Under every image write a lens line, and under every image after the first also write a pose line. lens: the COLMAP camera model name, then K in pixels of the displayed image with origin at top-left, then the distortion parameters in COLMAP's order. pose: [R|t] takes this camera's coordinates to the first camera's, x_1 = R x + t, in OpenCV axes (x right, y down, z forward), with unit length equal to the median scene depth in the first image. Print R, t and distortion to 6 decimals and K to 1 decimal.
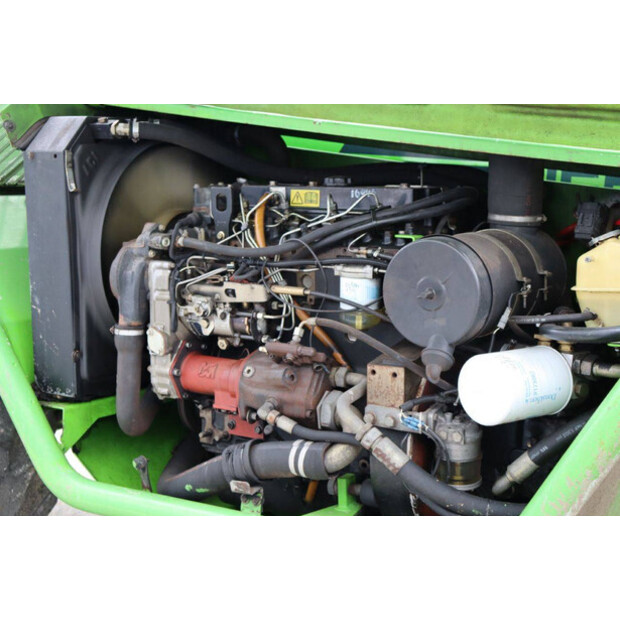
lens RADIAL K [[1058.9, 0, 310.0], [0, 1058.9, 310.0], [0, 0, 1]] dist [0.160787, 0.029343]
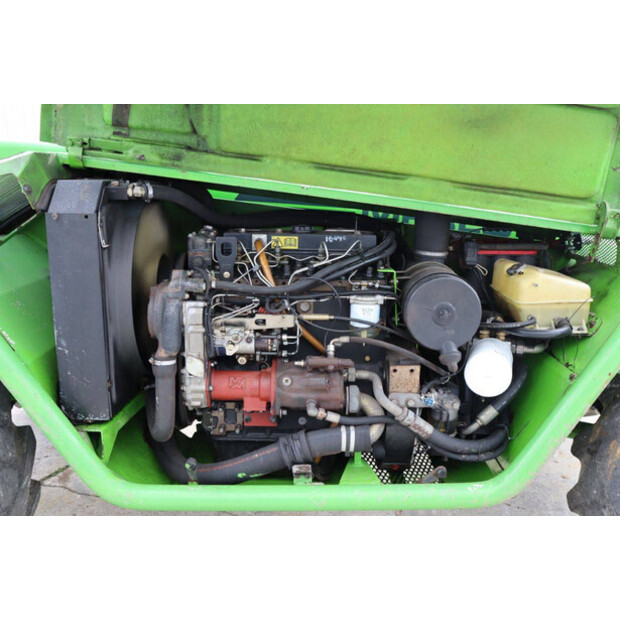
lens RADIAL K [[623.3, 0, 310.0], [0, 623.3, 310.0], [0, 0, 1]] dist [-0.086738, 0.004086]
pose [[0.822321, -0.110582, 0.558175, -0.434927], [0.064047, 0.992689, 0.102310, -0.101608], [-0.565407, -0.048383, 0.823391, 0.342024]]
